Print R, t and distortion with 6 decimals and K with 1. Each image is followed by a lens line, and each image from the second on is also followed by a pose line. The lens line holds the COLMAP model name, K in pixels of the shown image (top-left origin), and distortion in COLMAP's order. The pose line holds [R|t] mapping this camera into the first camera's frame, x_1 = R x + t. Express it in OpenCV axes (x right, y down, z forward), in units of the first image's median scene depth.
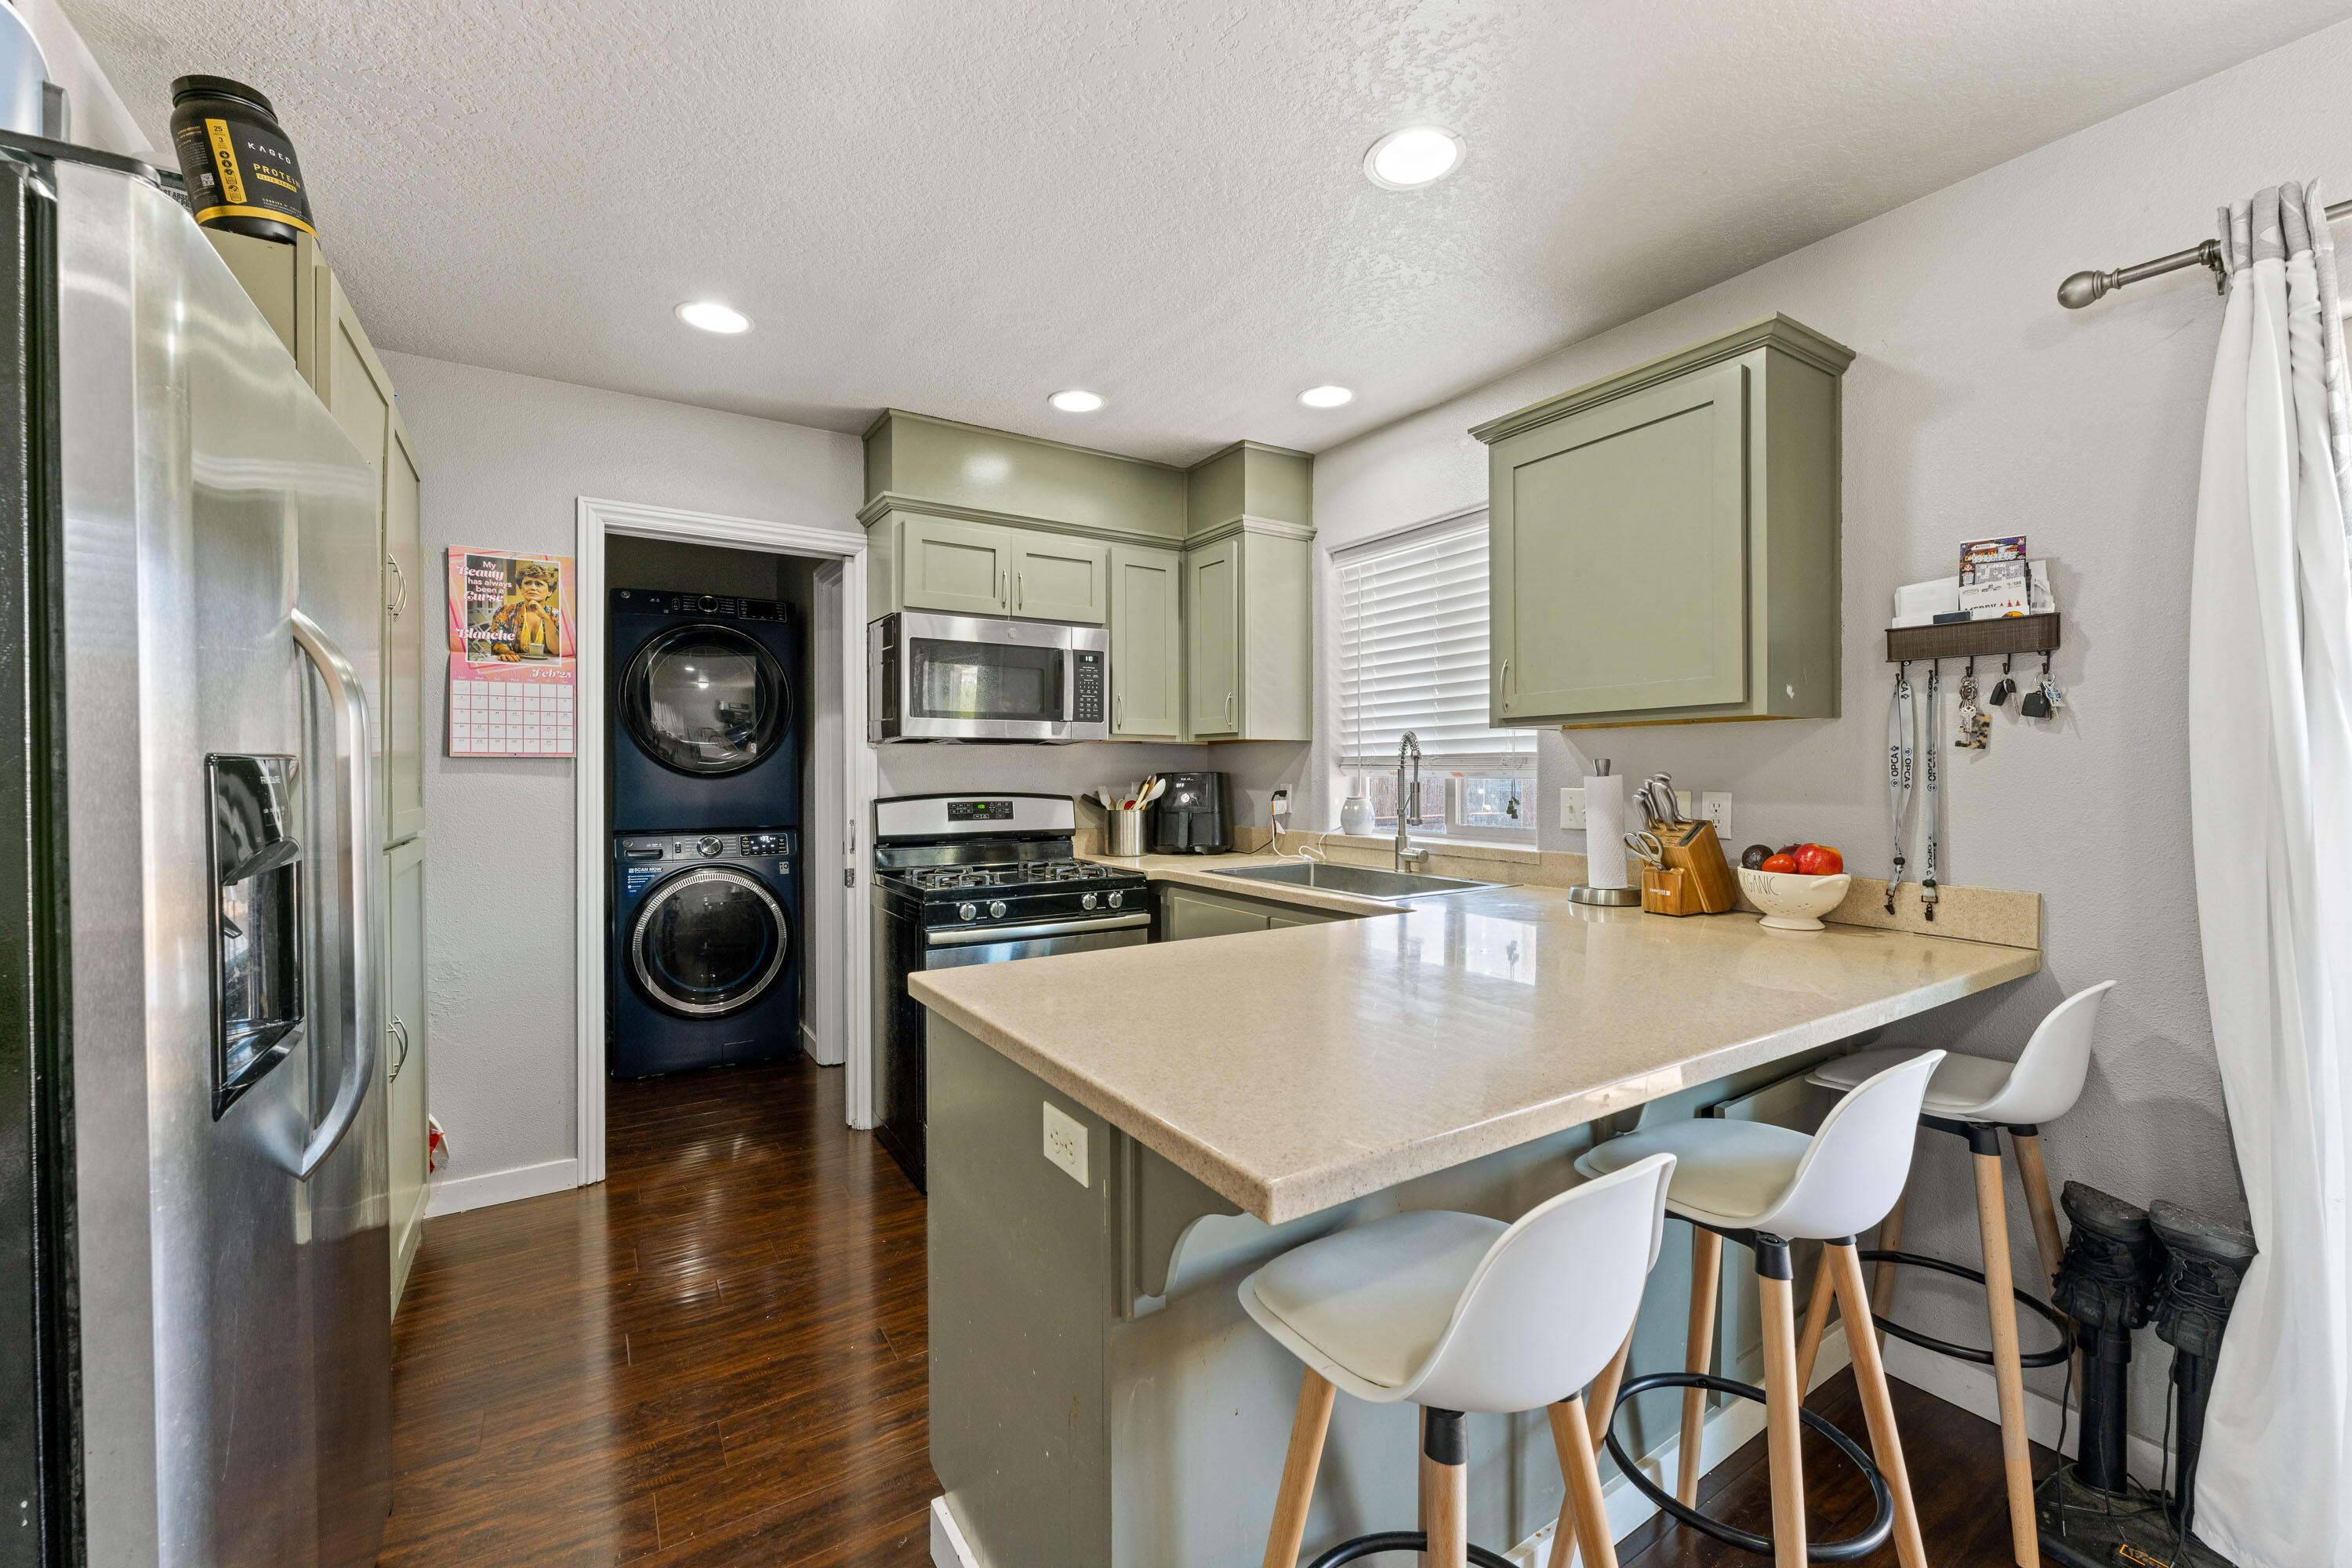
lens RADIAL K [[951.3, 0, 1172.9], [0, 951.3, 777.5], [0, 0, 1]] dist [-0.002974, -0.000830]
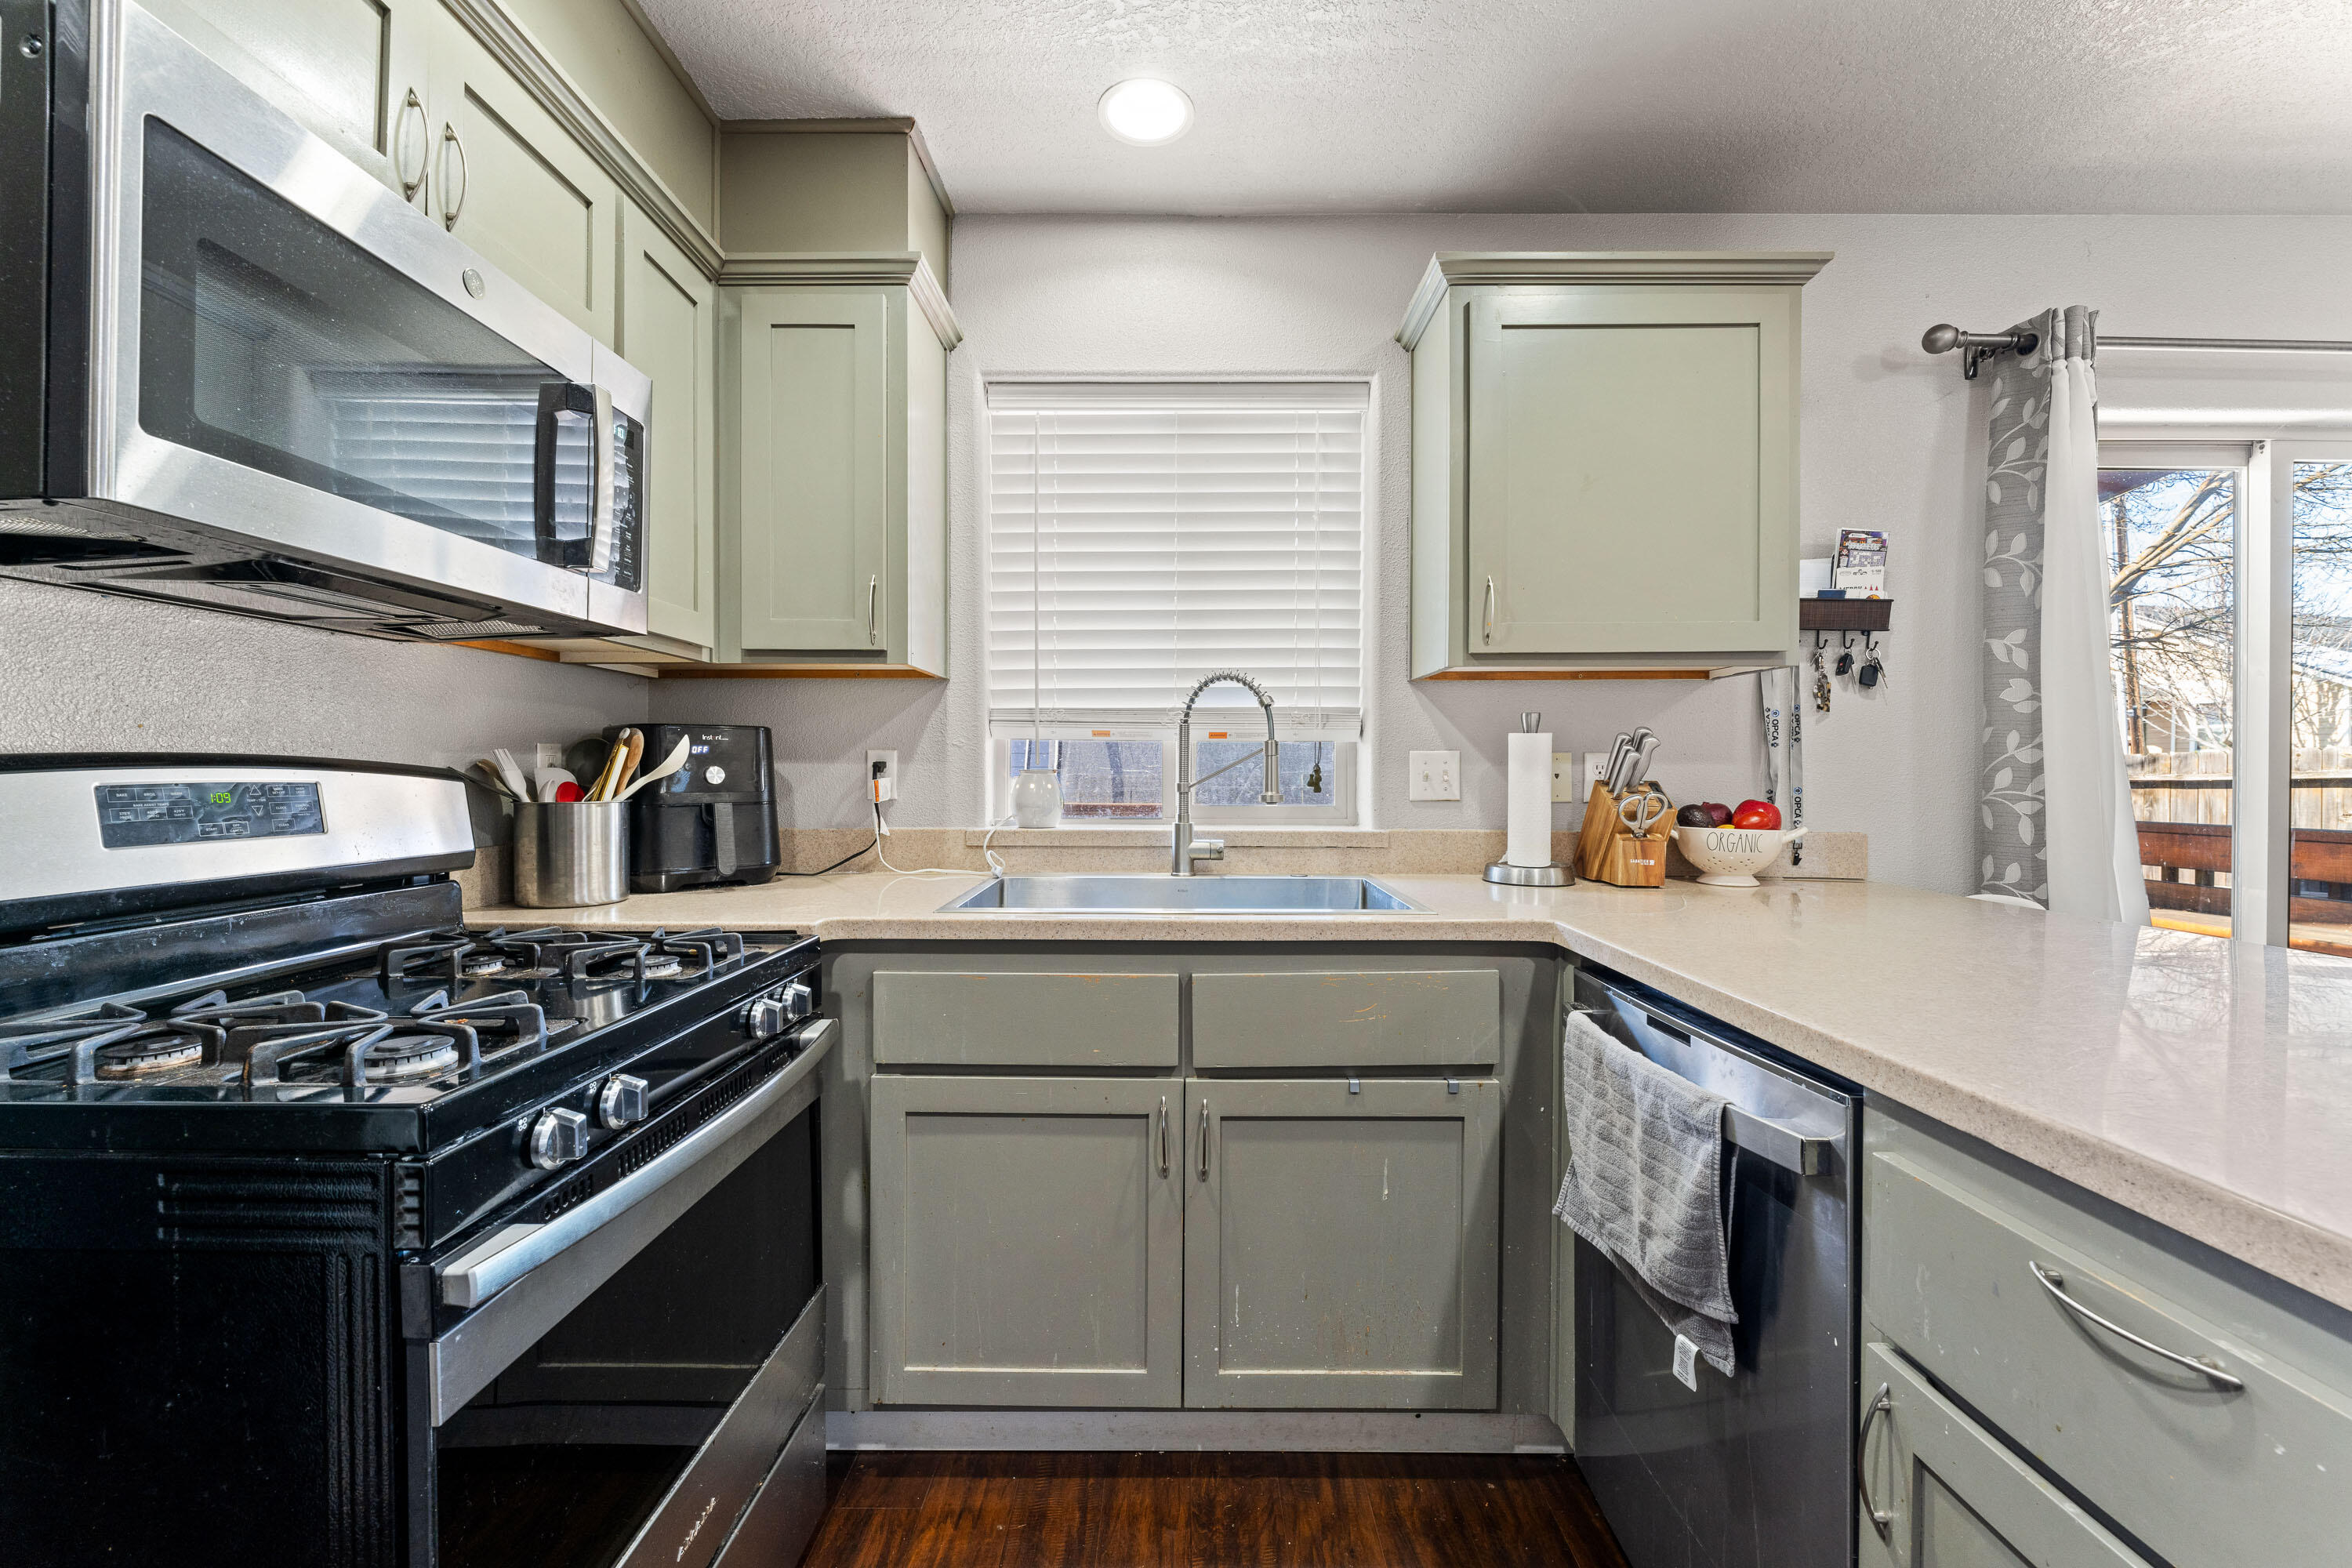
lens RADIAL K [[951.3, 0, 1173.0], [0, 951.3, 773.4], [0, 0, 1]] dist [-0.002974, -0.000830]
pose [[0.540805, -0.000999, 0.841147, -0.319747], [0.003367, 0.999994, -0.000977, 0.025308], [-0.841141, 0.003360, 0.540806, 0.604753]]
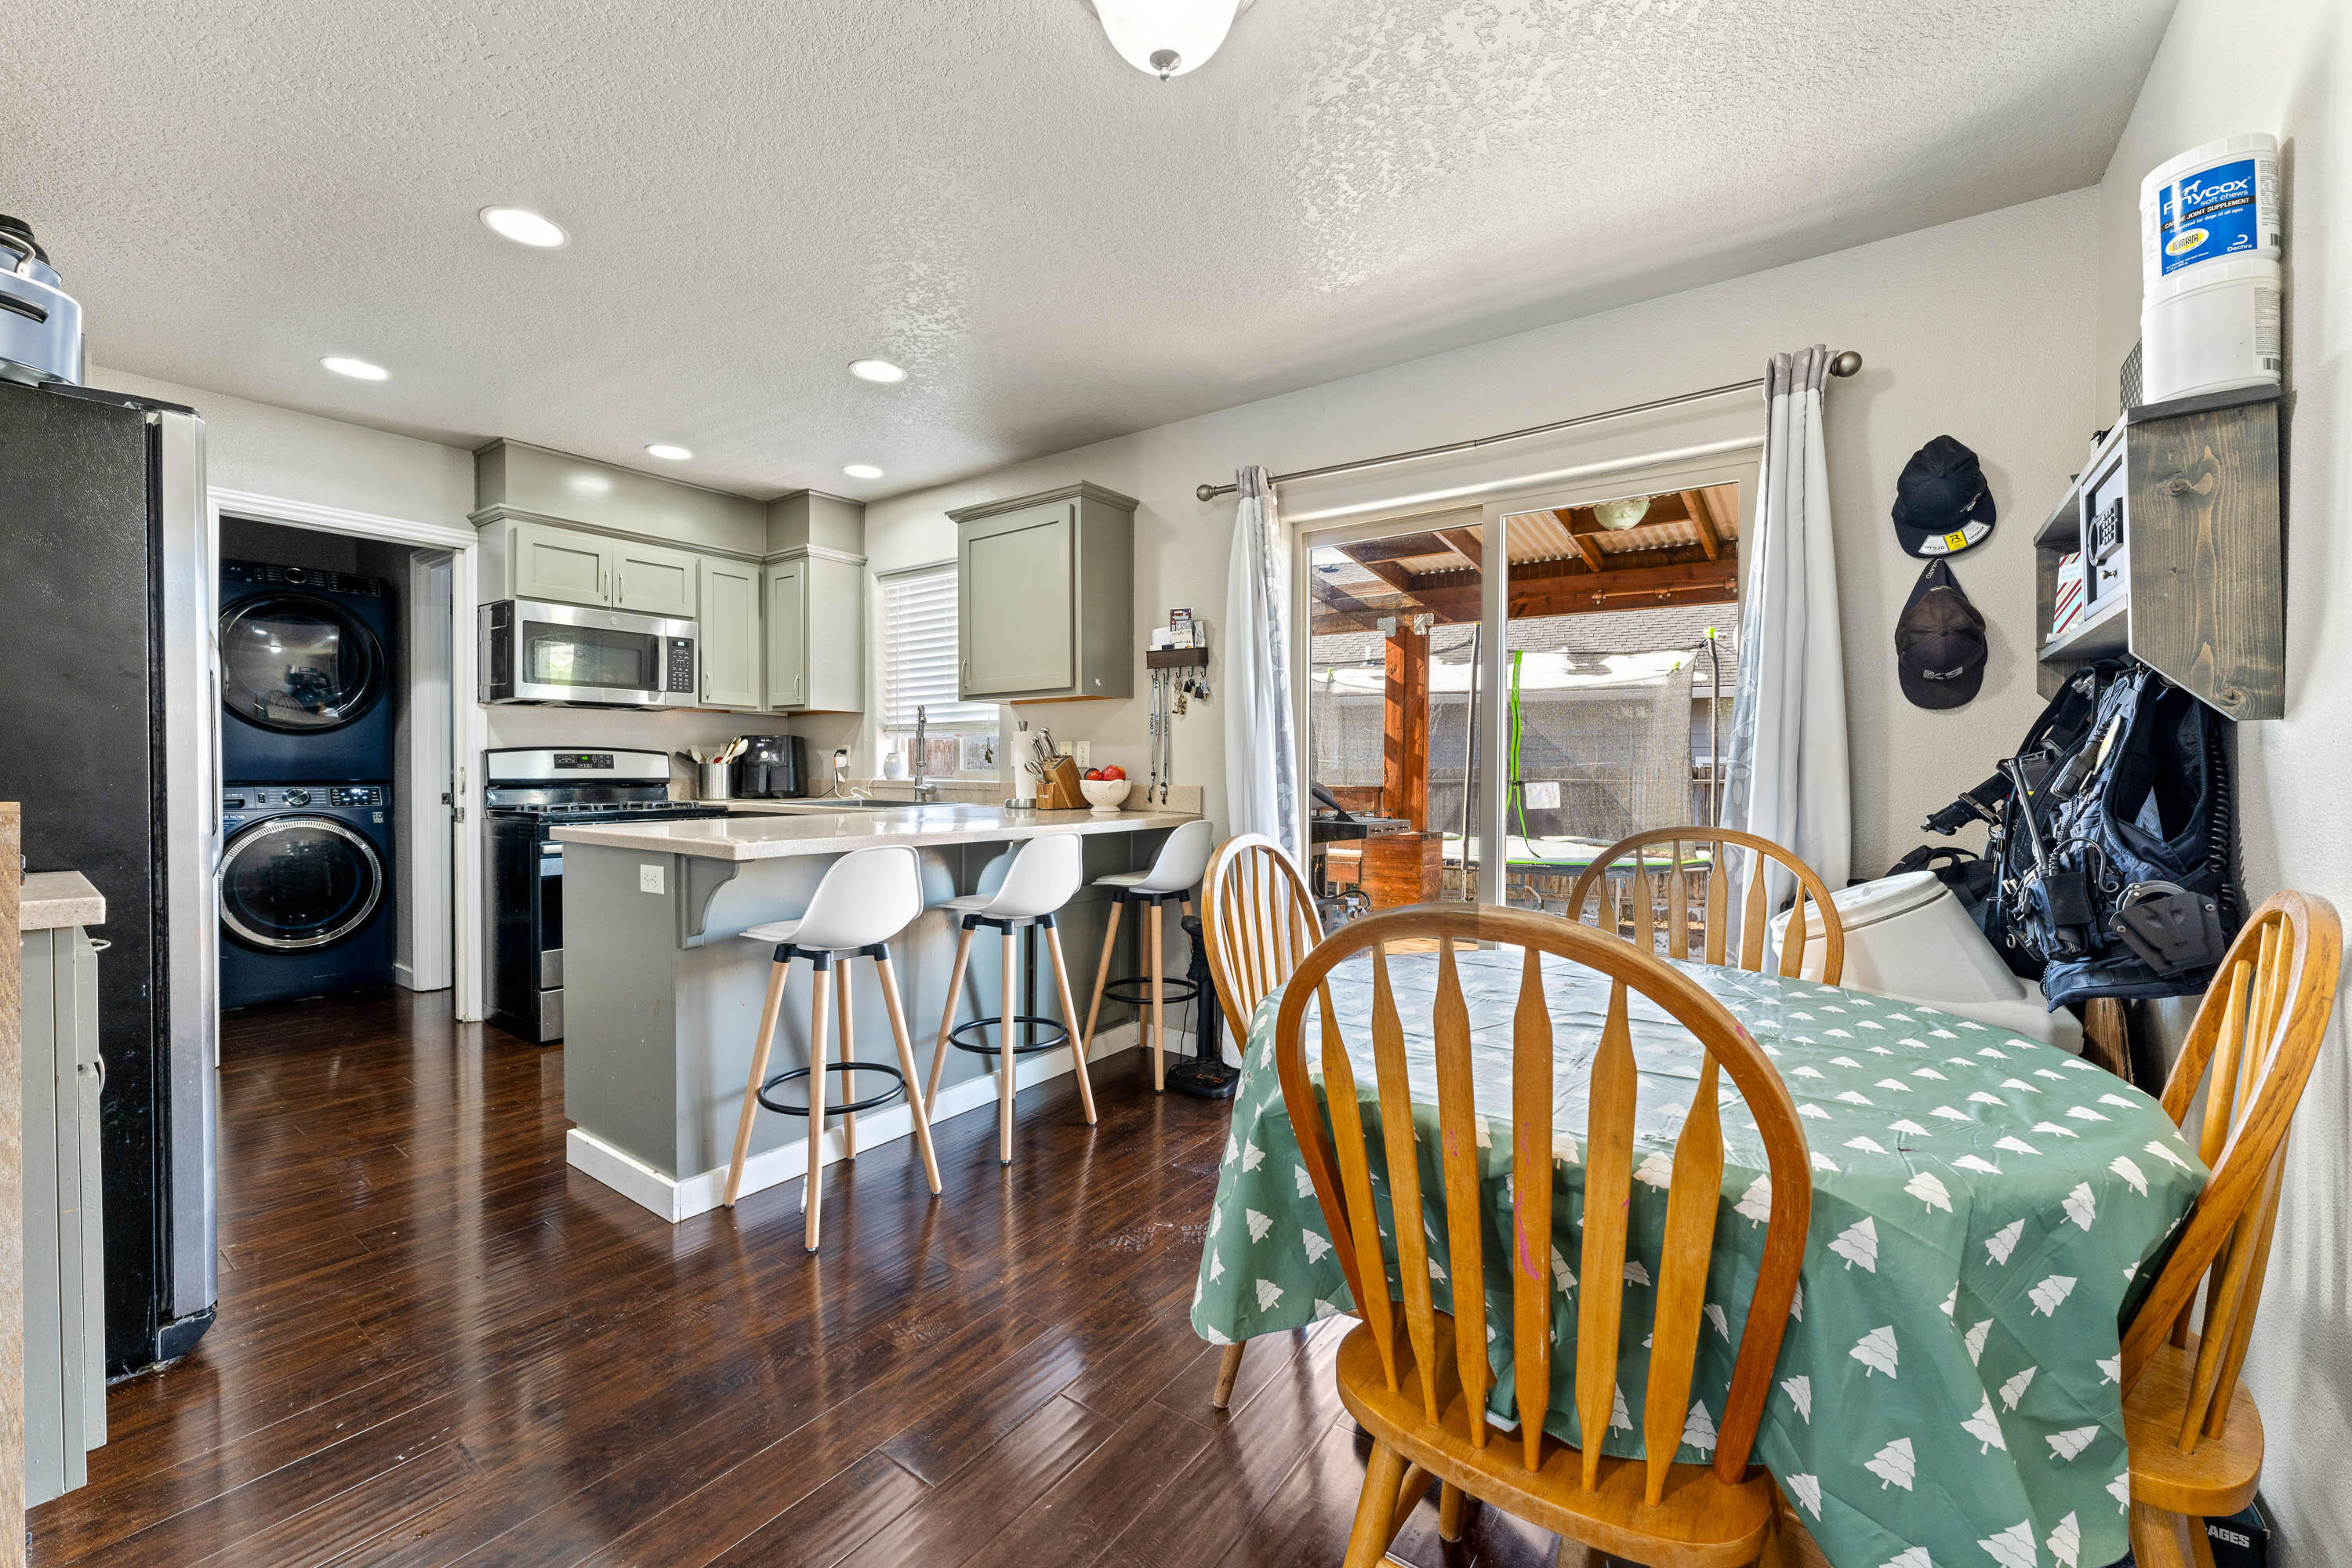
lens RADIAL K [[951.3, 0, 1176.7], [0, 951.3, 785.0], [0, 0, 1]] dist [-0.002974, -0.000830]
pose [[0.929932, -0.000967, 0.367731, 0.067129], [-0.002675, 0.999952, 0.009394, 0.056394], [-0.367722, -0.009719, 0.929885, -0.479457]]
